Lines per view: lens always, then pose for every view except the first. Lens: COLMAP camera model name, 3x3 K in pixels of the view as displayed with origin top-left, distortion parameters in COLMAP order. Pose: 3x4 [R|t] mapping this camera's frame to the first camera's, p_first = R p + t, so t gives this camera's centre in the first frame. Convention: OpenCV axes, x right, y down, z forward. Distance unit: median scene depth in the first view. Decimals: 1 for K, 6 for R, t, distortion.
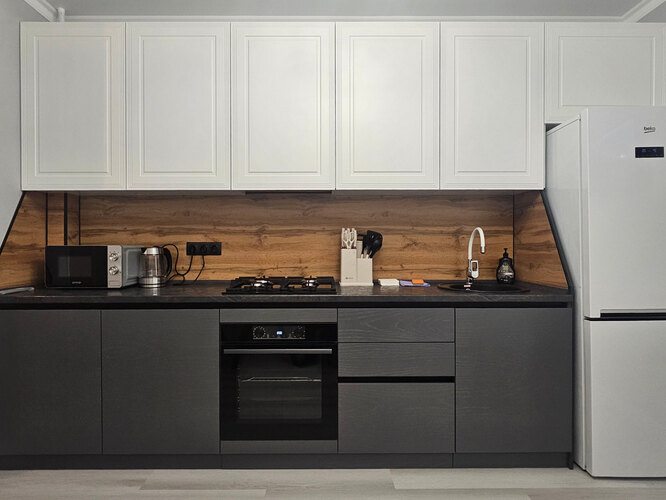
lens RADIAL K [[381.5, 0, 321.0], [0, 381.5, 247.7], [0, 0, 1]] dist [-0.002996, -0.000559]
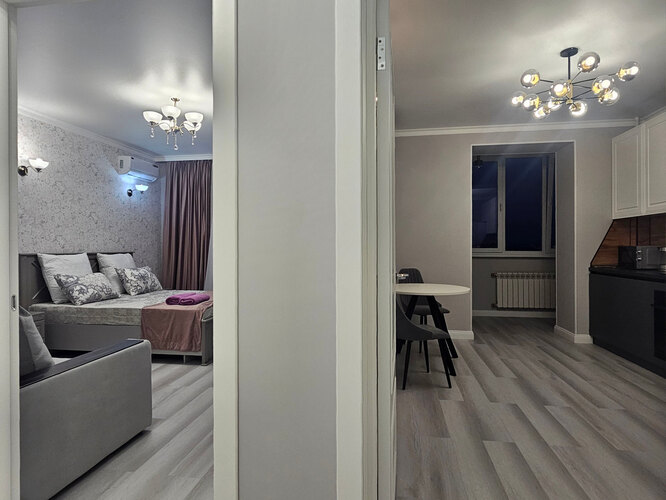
lens RADIAL K [[390.1, 0, 333.2], [0, 390.1, 246.9], [0, 0, 1]] dist [-0.011039, -0.000729]
pose [[-0.161811, -0.000752, -0.986821, 1.383623], [-0.002491, 0.999997, -0.000353, 0.003824], [0.986819, 0.002401, -0.161813, -0.139728]]
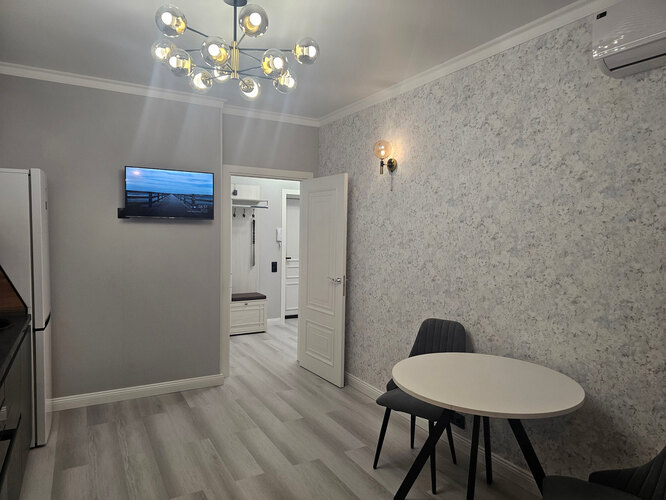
lens RADIAL K [[444.3, 0, 333.0], [0, 444.3, 250.0], [0, 0, 1]] dist [0.003928, -0.000070]
pose [[-0.491669, -0.039465, 0.869888, -0.862920], [-0.007425, 0.999126, 0.041132, -0.120658], [-0.870751, 0.013764, -0.491532, 0.674763]]
